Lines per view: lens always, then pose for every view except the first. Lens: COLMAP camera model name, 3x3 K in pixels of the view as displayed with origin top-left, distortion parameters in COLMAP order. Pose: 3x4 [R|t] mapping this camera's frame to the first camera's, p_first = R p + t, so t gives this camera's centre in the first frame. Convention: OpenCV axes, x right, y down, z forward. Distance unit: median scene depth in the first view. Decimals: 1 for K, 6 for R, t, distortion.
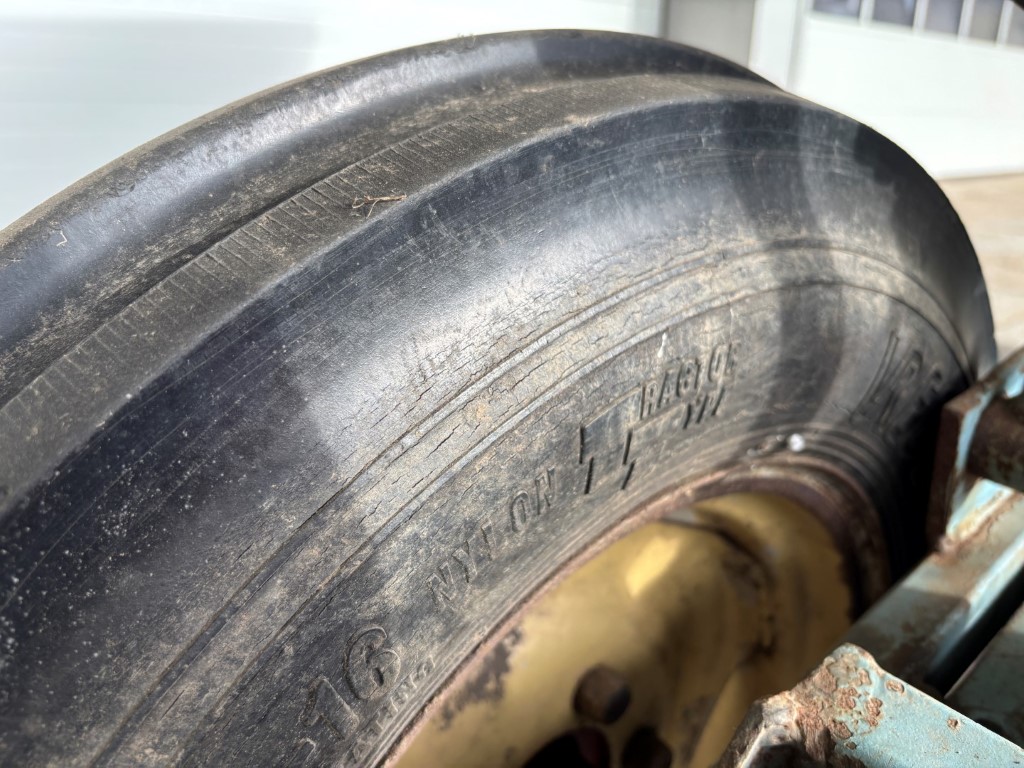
lens RADIAL K [[770.9, 0, 516.2], [0, 770.9, 389.4], [0, 0, 1]] dist [0.002761, -0.004079]
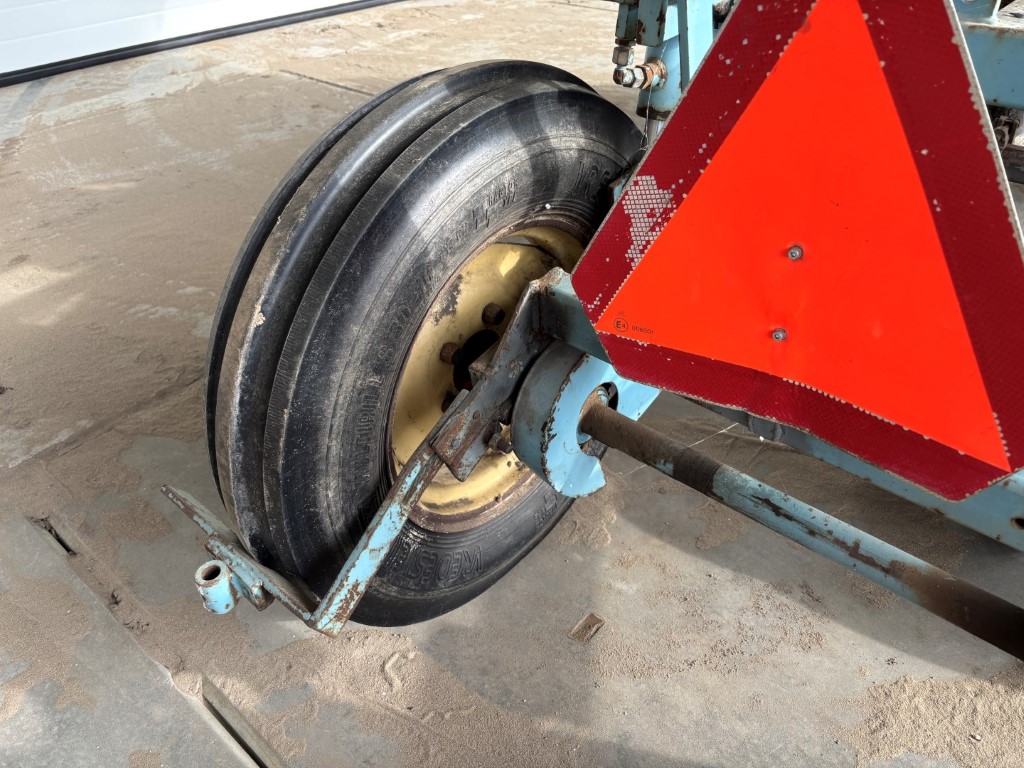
lens RADIAL K [[770.9, 0, 516.2], [0, 770.9, 389.4], [0, 0, 1]] dist [0.002761, -0.004079]
pose [[0.986072, -0.129486, 0.104378, -0.177503], [0.094116, 0.951865, 0.291711, -0.163711], [-0.137126, -0.277824, 0.950794, -2.382538]]
